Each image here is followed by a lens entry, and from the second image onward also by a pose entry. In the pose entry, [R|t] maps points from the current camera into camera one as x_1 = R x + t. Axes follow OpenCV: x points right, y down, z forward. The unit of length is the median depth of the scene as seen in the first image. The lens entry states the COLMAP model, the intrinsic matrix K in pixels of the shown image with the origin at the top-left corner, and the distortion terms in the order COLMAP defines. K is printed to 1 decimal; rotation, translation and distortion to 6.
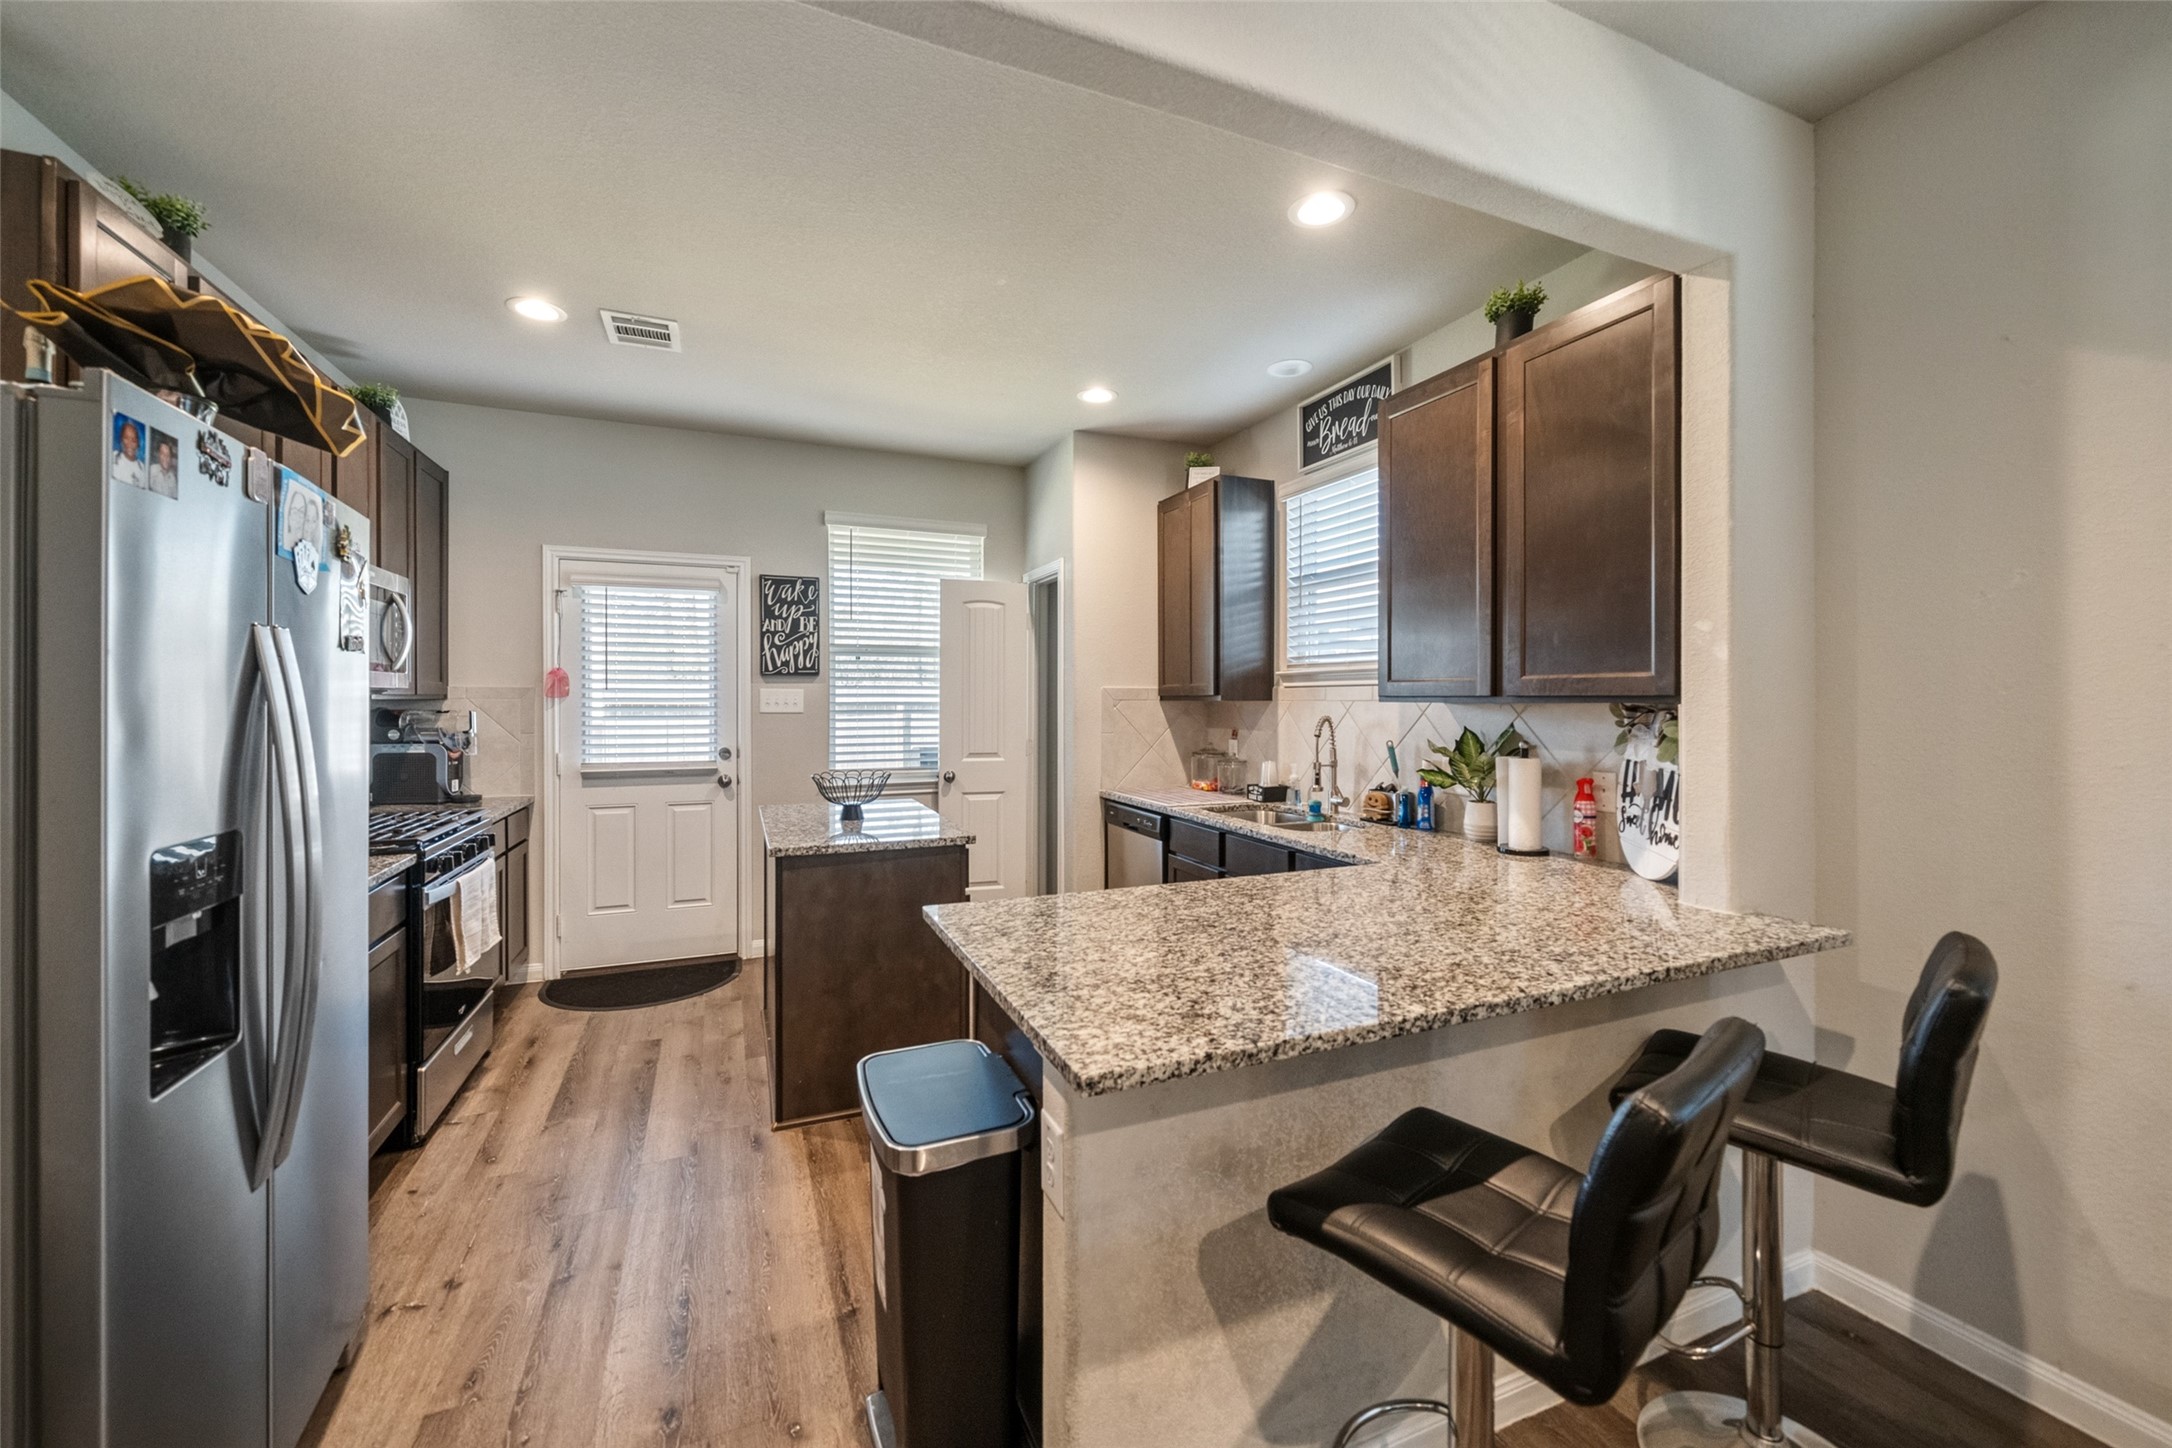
lens RADIAL K [[848.8, 0, 1094.5], [0, 848.8, 704.2], [0, 0, 1]] dist [-0.002499, -0.000209]
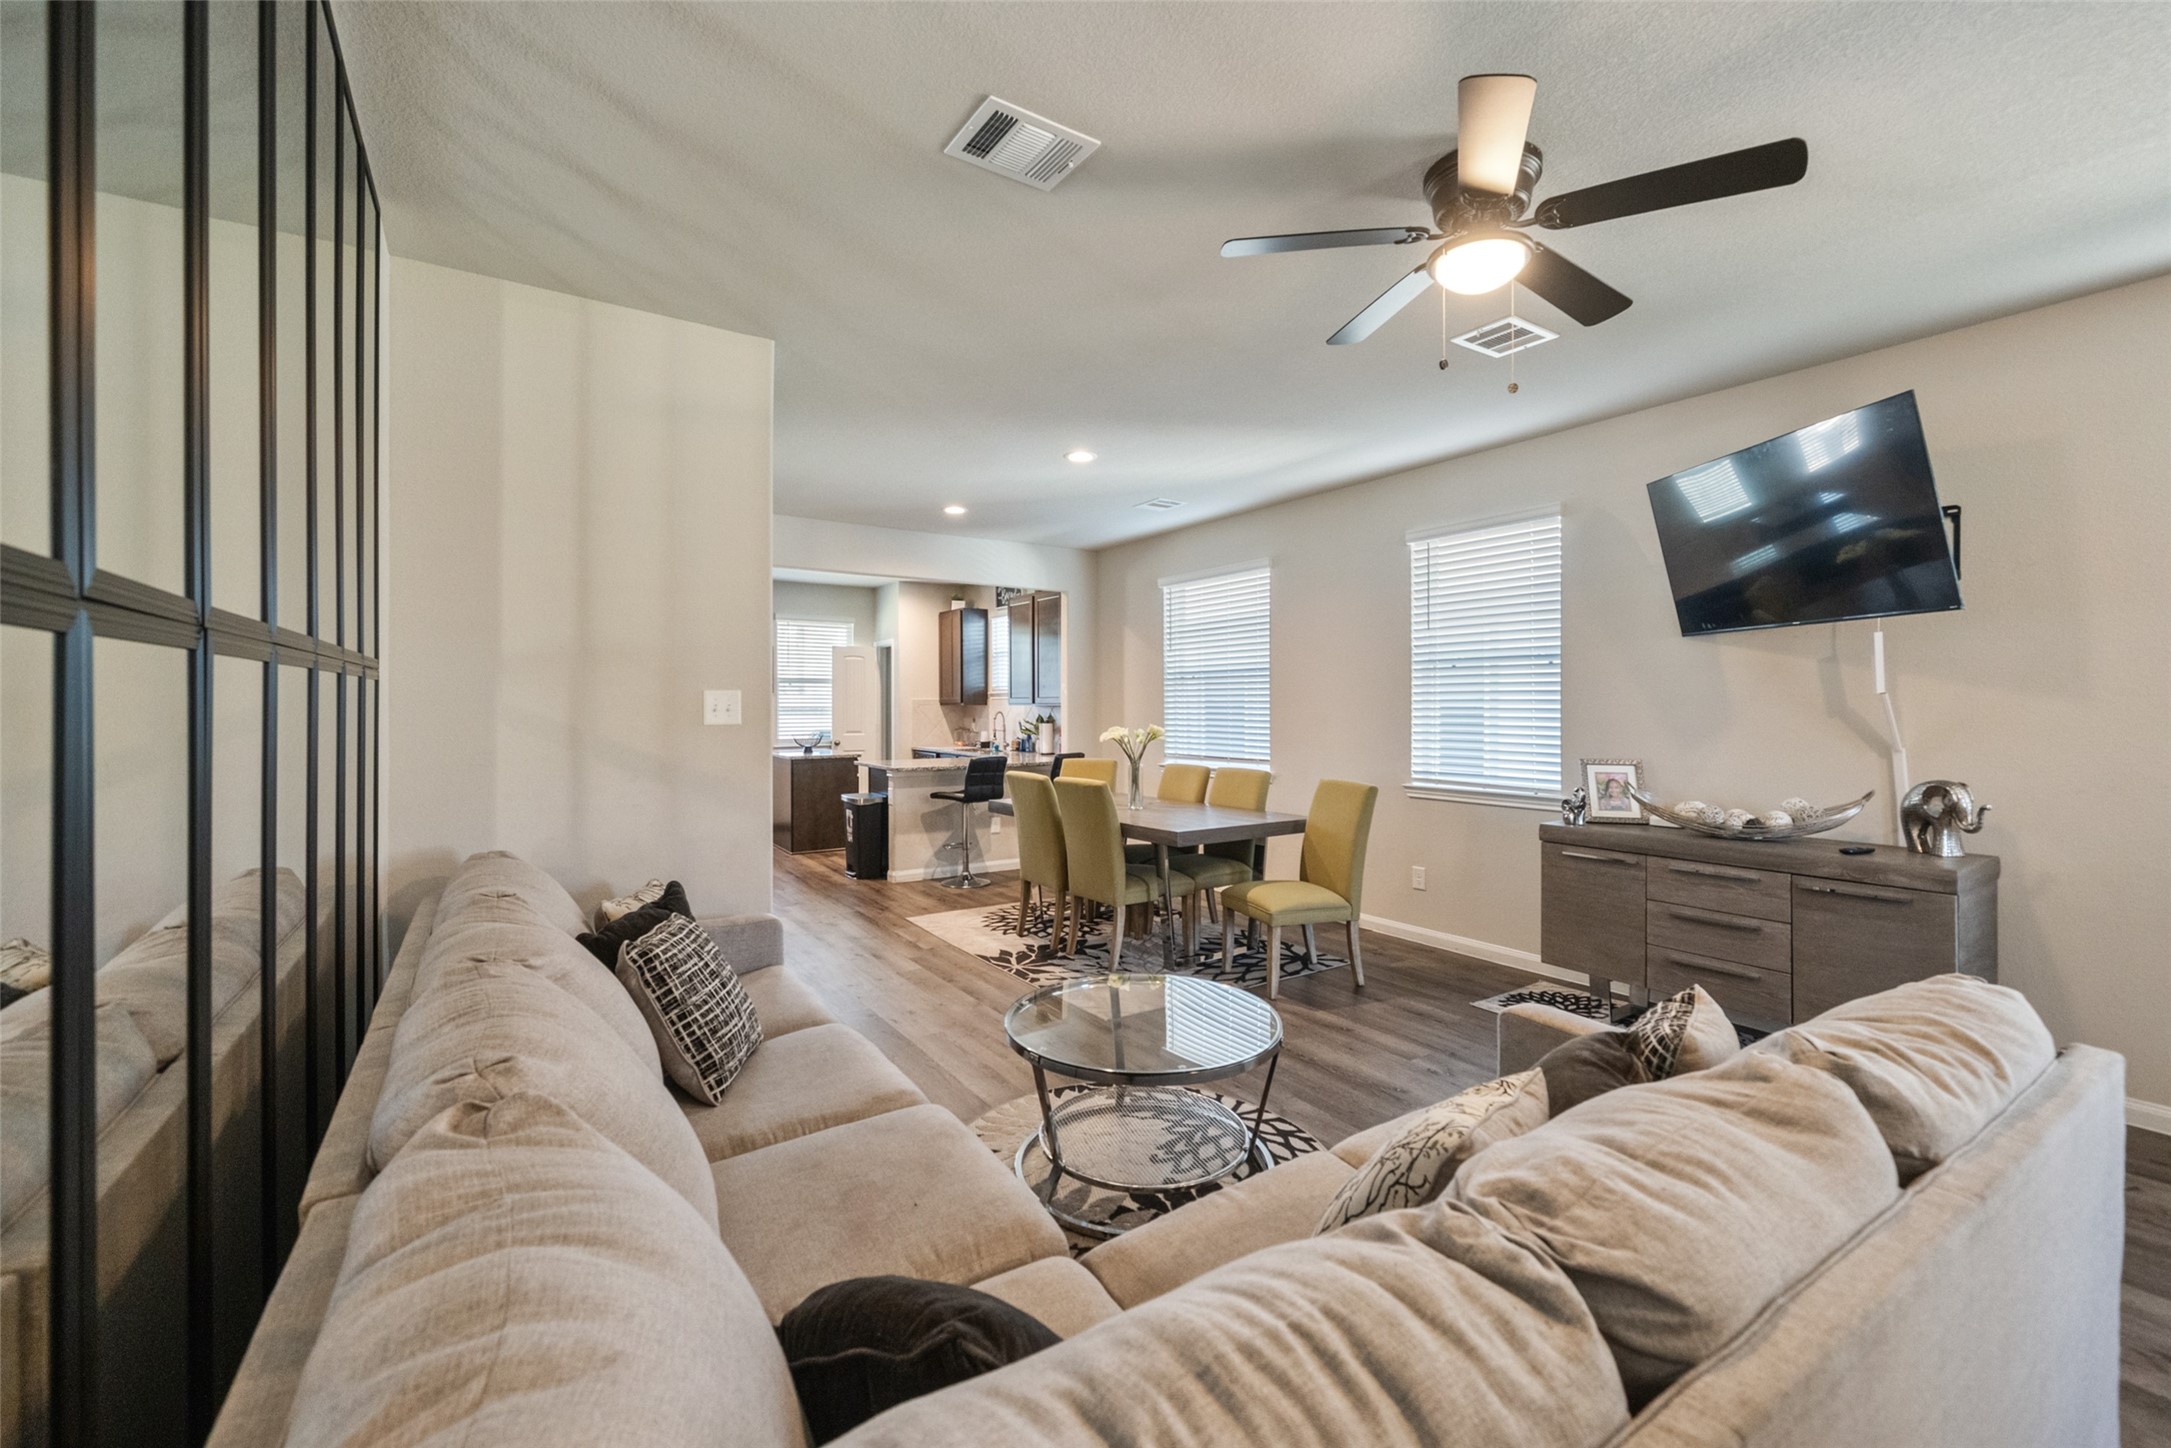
lens RADIAL K [[885.4, 0, 1083.7], [0, 885.4, 702.9], [0, 0, 1]] dist [0.000531, 0.000001]
pose [[0.985349, -0.001103, 0.170544, 0.059233], [0.002247, 0.999976, -0.006515, 0.006606], [-0.170533, 0.006803, 0.985329, -1.411492]]
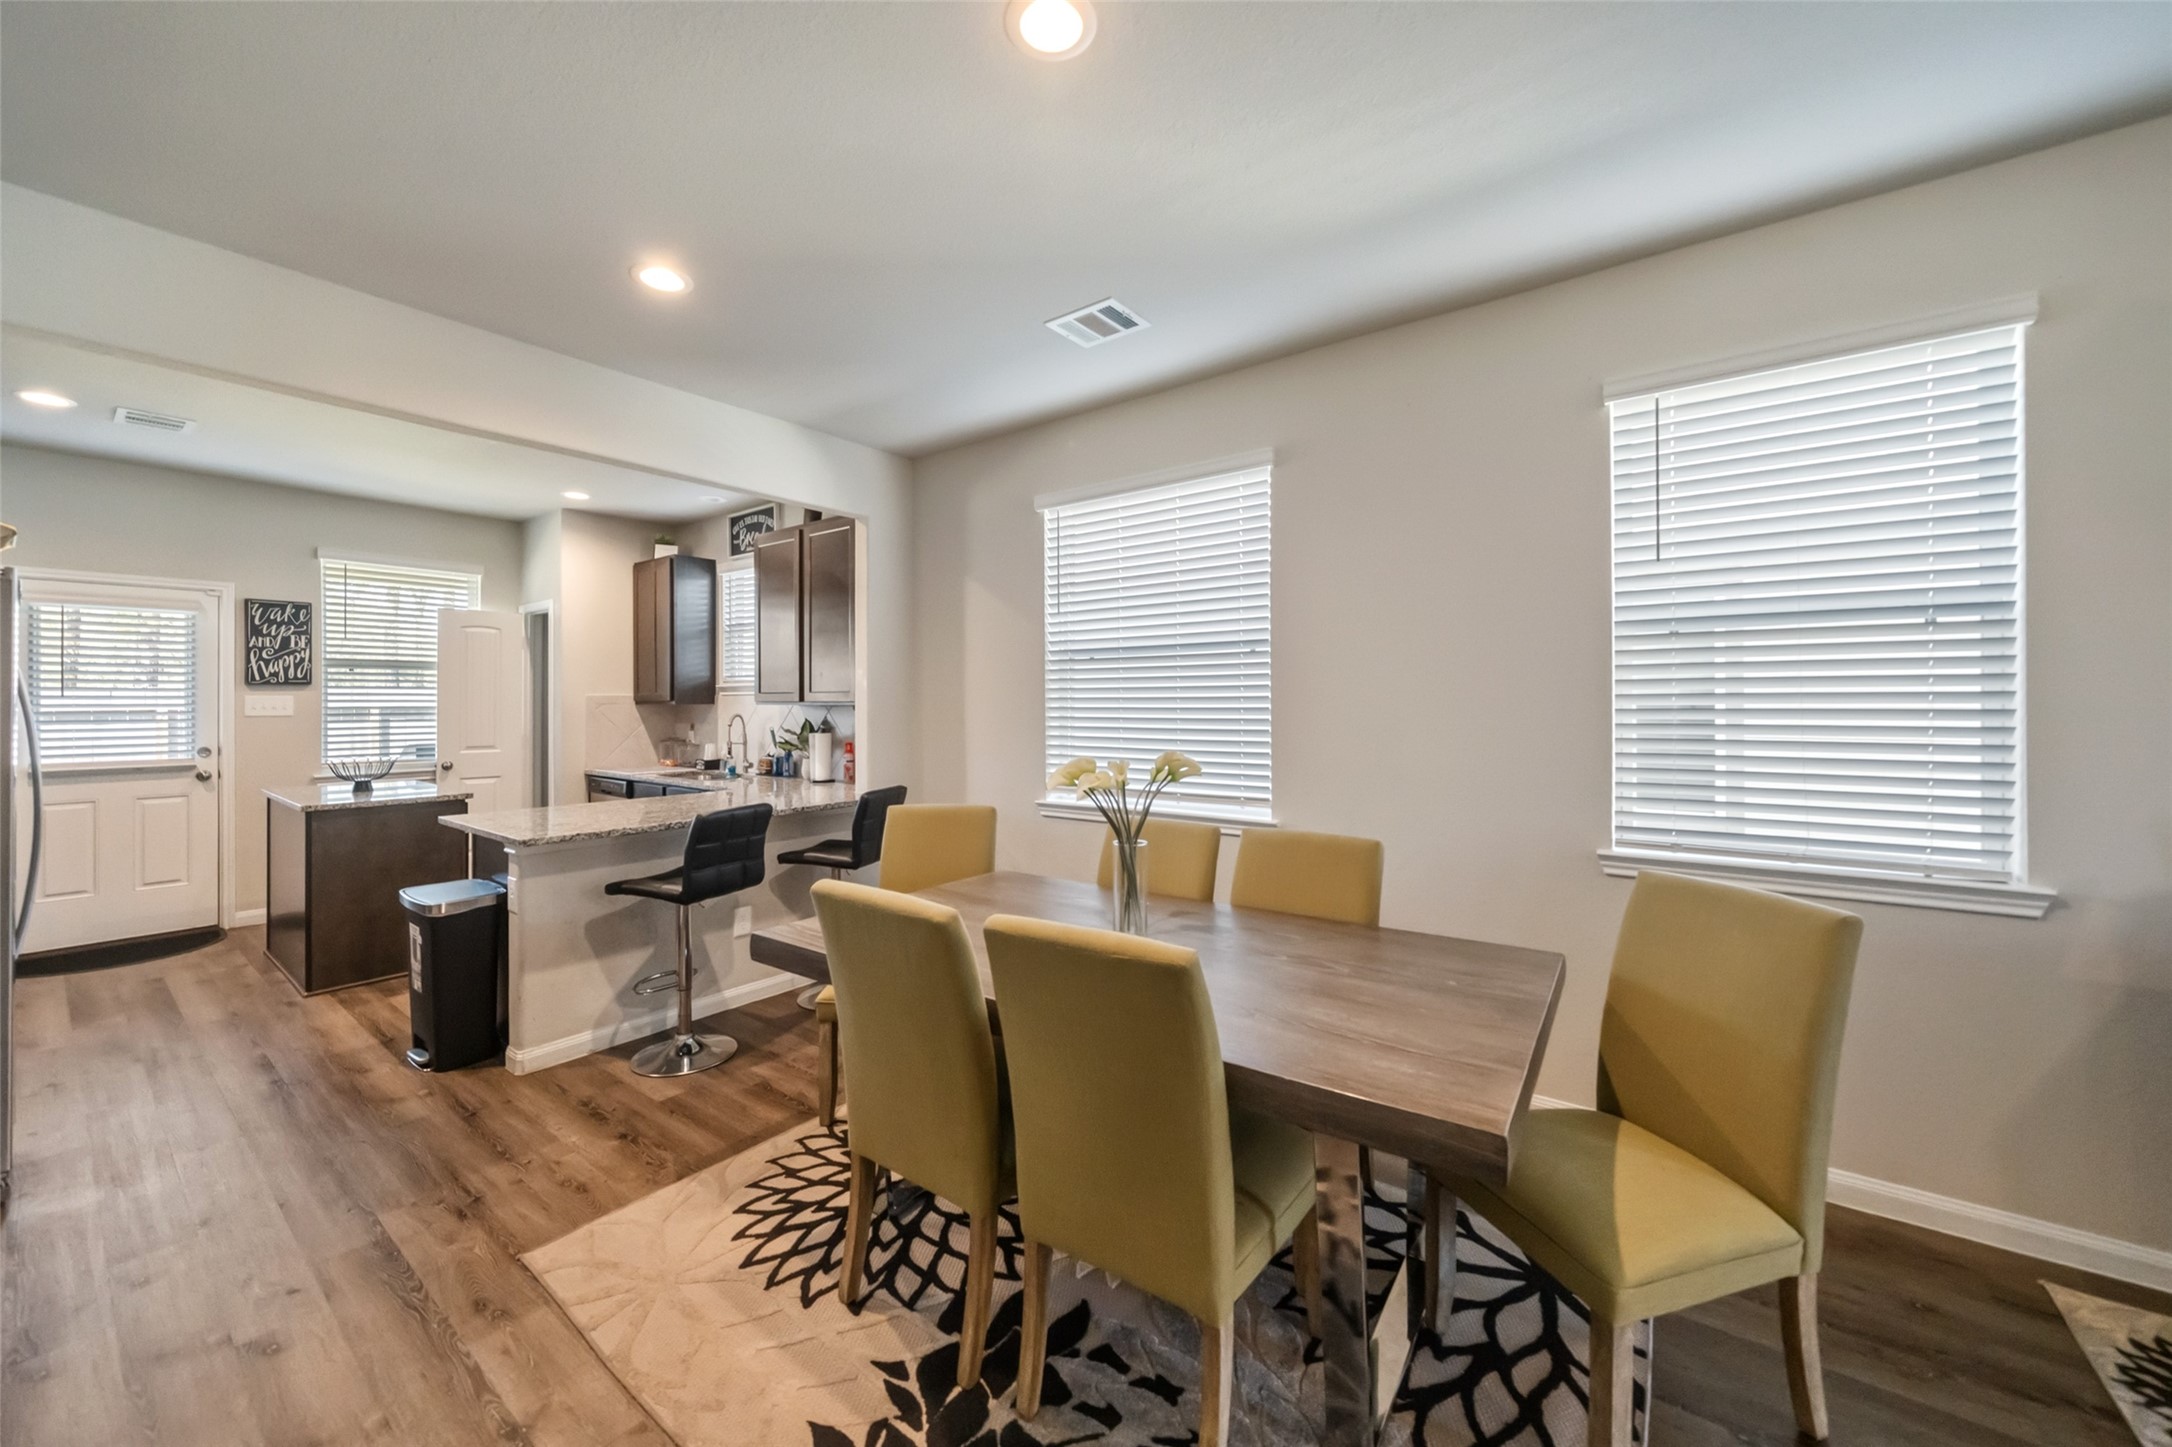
lens RADIAL K [[802.0, 0, 1085.6], [0, 802.0, 700.0], [0, 0, 1]] dist [-0.007775, 0.000477]
pose [[0.870148, -0.001573, 0.492789, 0.081495], [0.005579, 0.999962, -0.006659, 0.001580], [-0.492760, 0.008543, 0.870124, -0.582955]]
